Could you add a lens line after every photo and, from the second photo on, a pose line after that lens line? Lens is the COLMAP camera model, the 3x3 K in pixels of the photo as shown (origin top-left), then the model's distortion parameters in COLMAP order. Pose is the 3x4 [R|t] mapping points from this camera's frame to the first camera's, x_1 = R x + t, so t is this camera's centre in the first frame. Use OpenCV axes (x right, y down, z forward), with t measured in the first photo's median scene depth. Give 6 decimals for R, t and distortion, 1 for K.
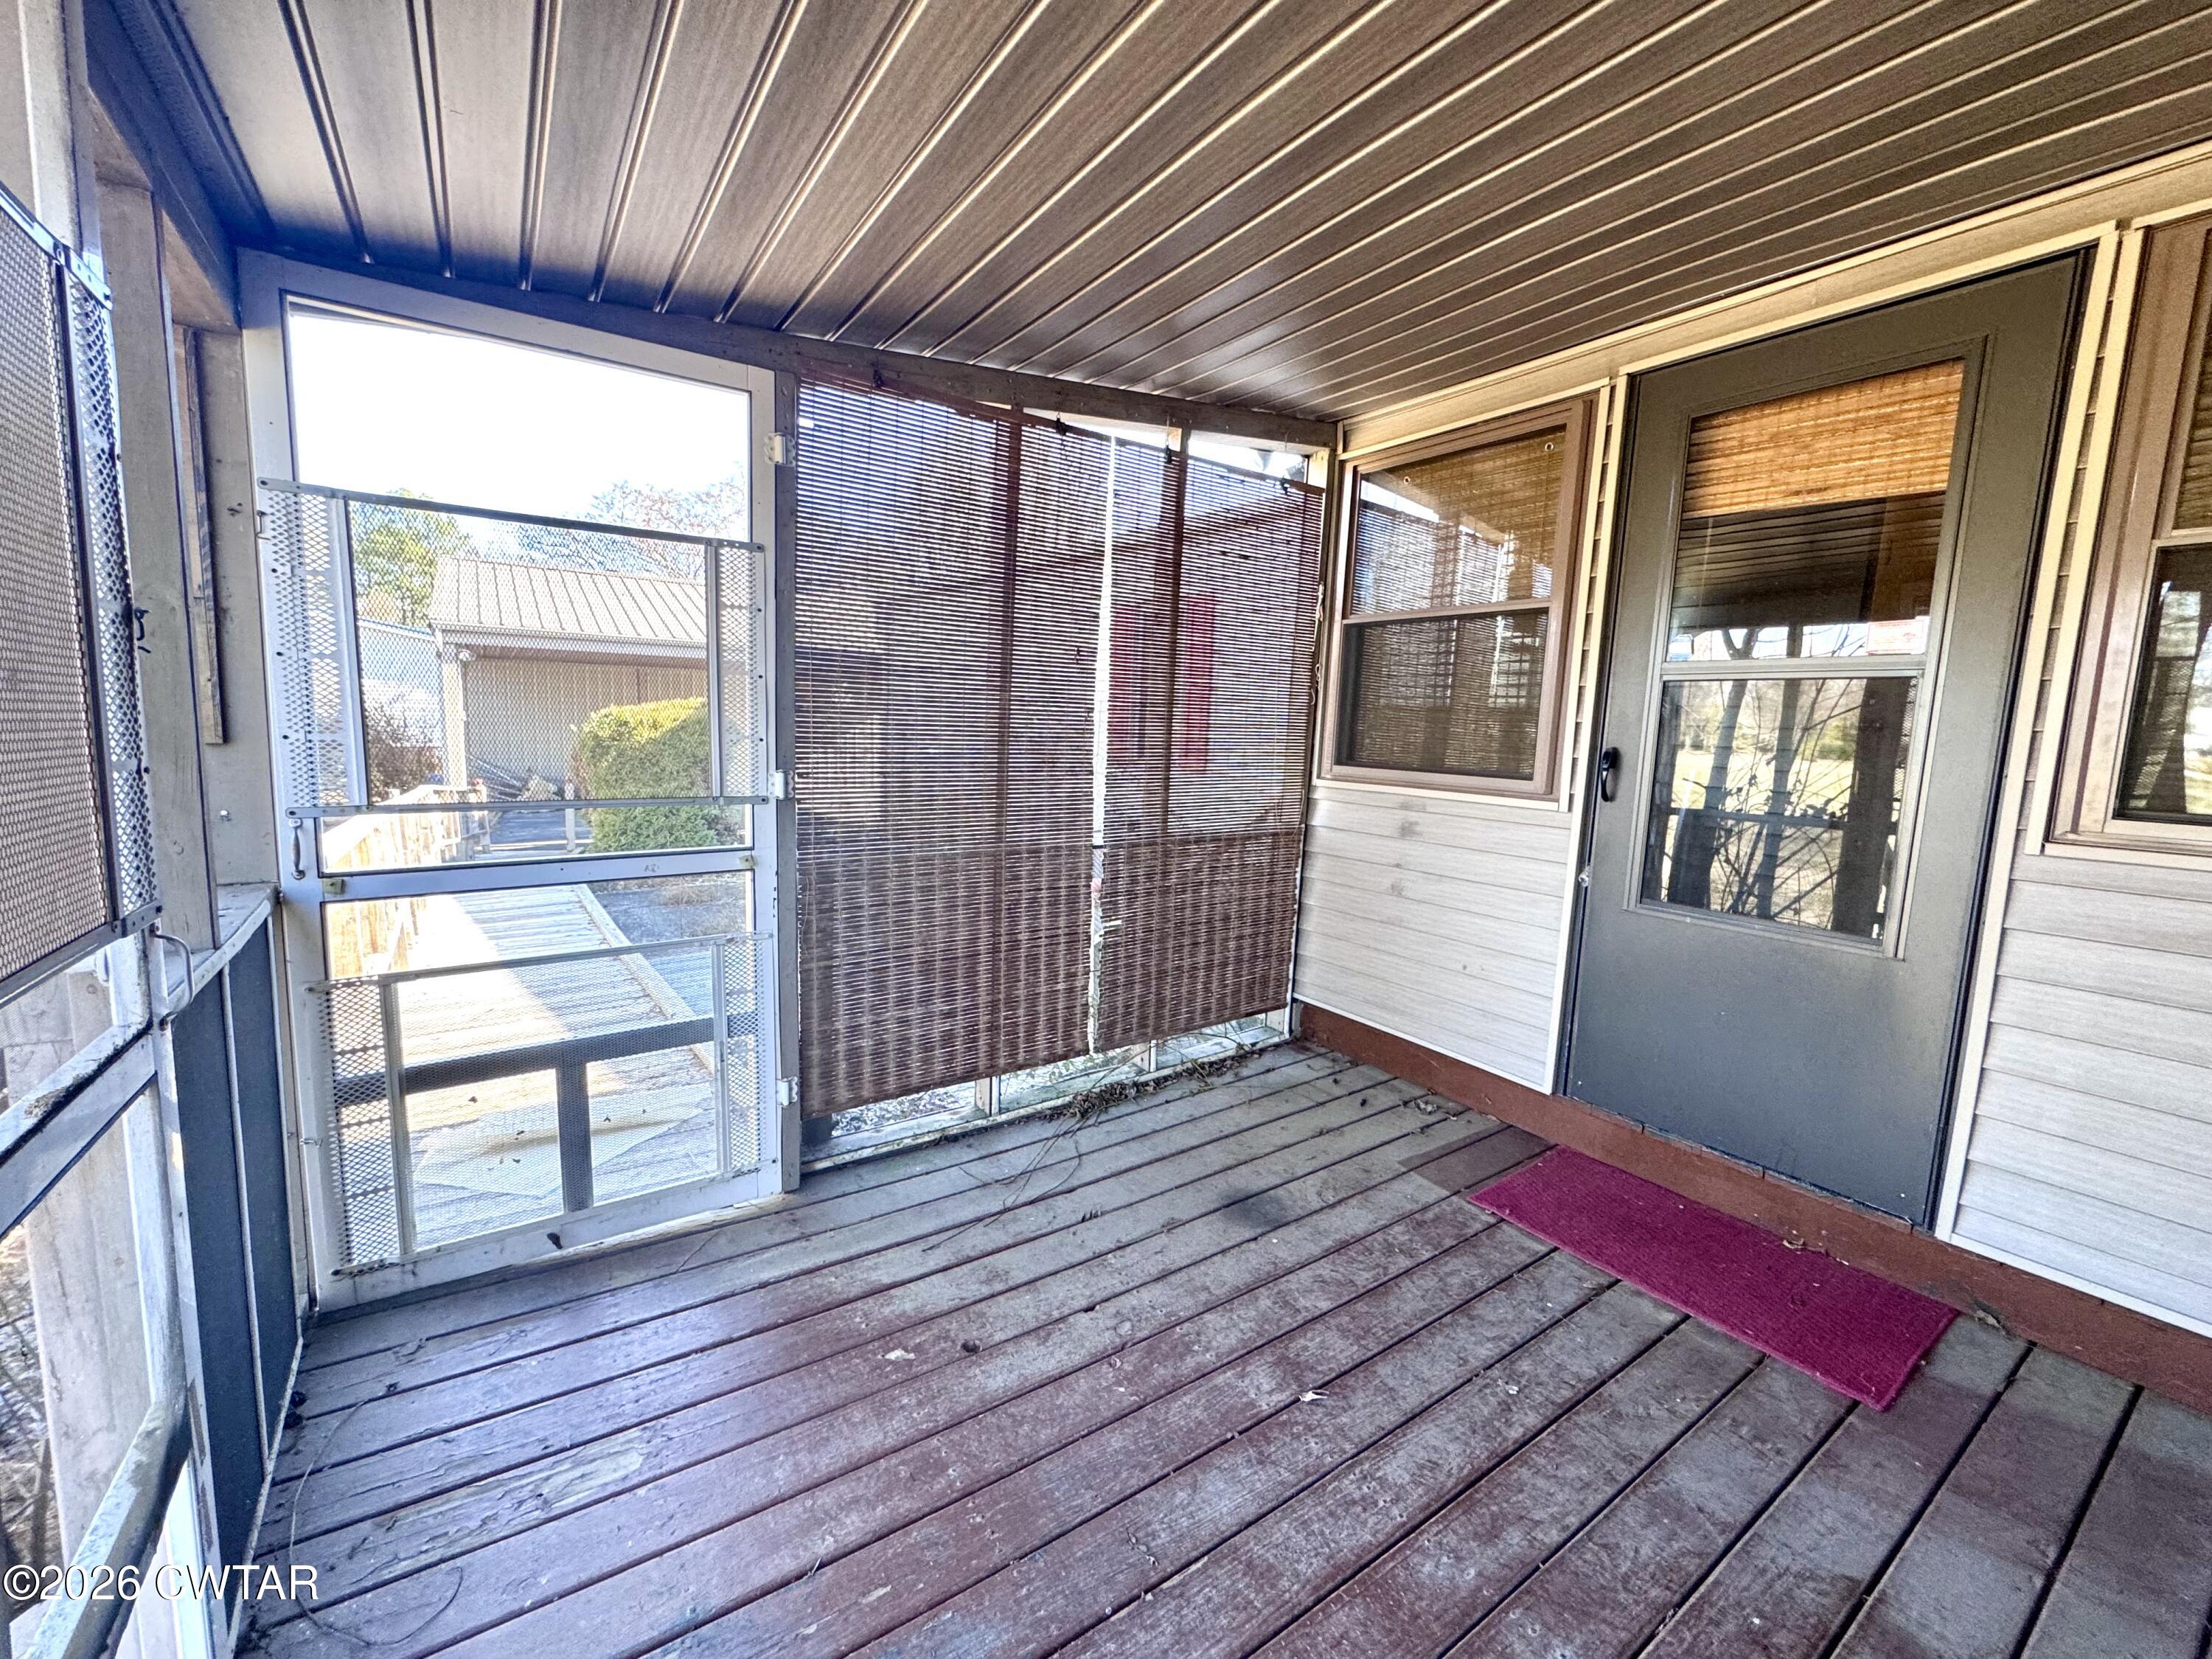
lens RADIAL K [[880.2, 0, 1105.2], [0, 880.2, 830.0], [0, 0, 1]] dist [-0.005145, 0.001789]
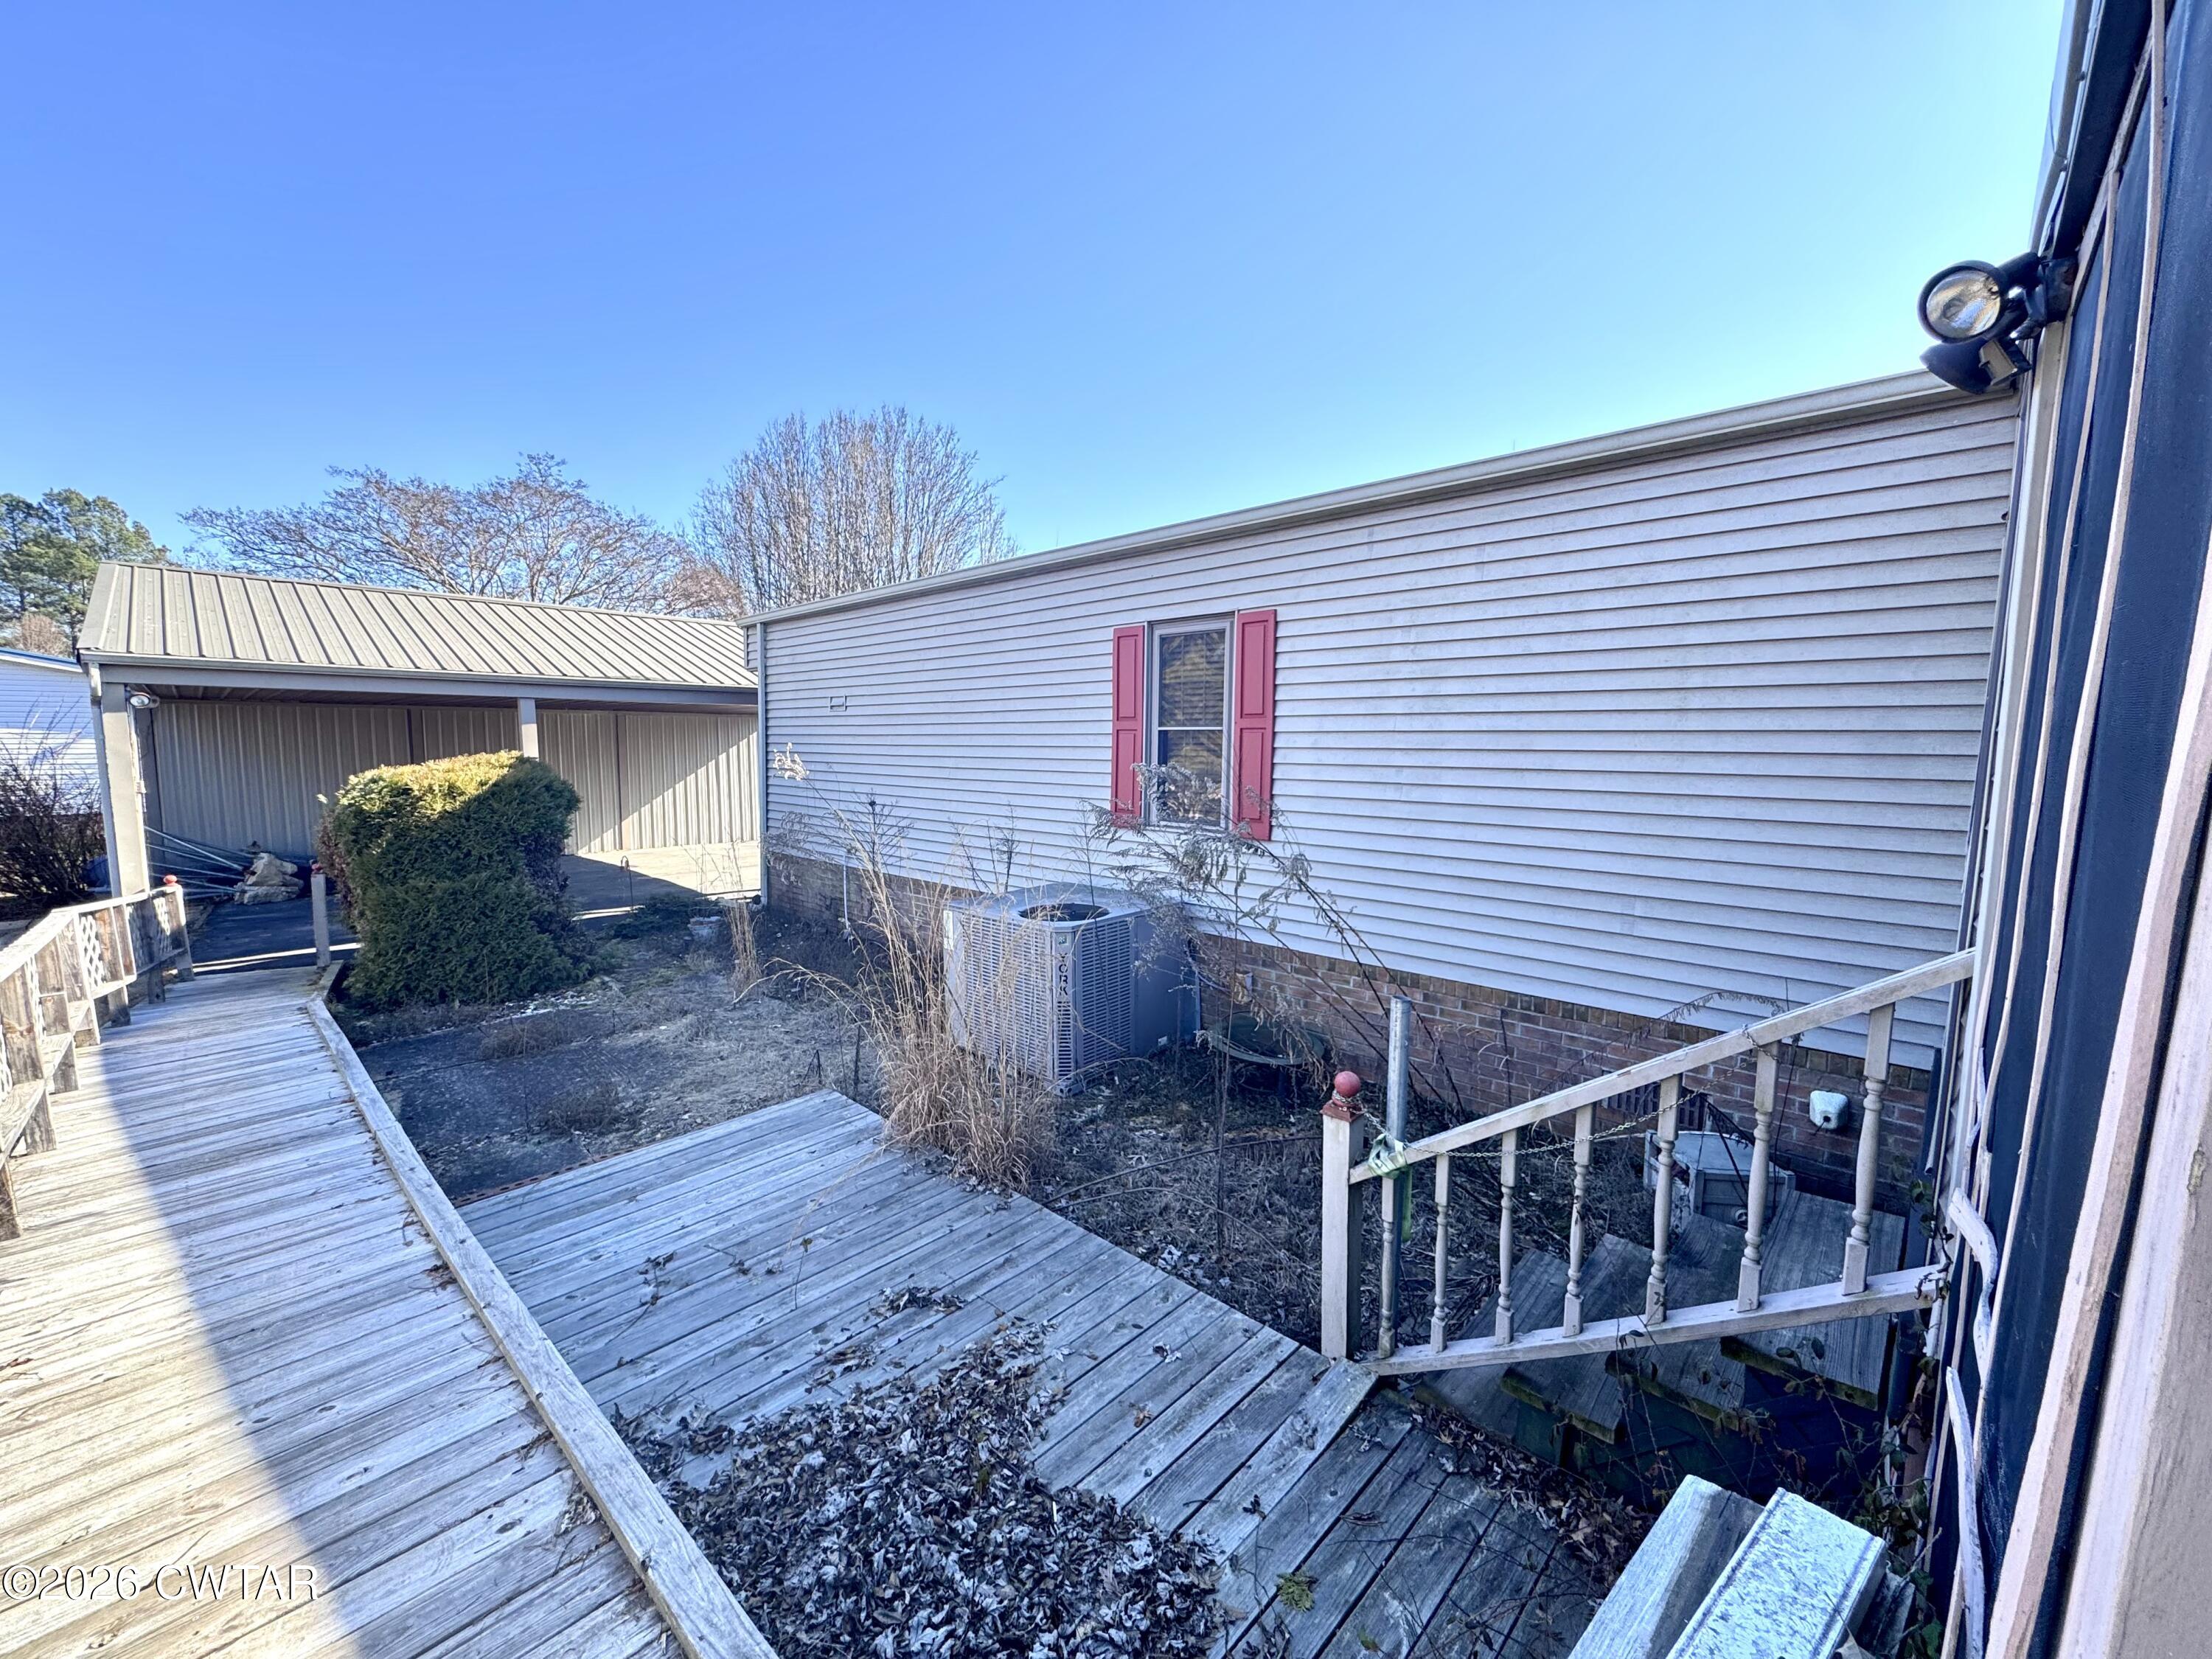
lens RADIAL K [[880.2, 0, 1099.3], [0, 880.2, 825.5], [0, 0, 1]] dist [-0.005145, 0.001789]
pose [[0.981863, -0.048419, 0.183305, -0.112148], [0.053210, 0.998356, -0.021308, -0.043856], [-0.181972, 0.030675, 0.982825, 0.177436]]
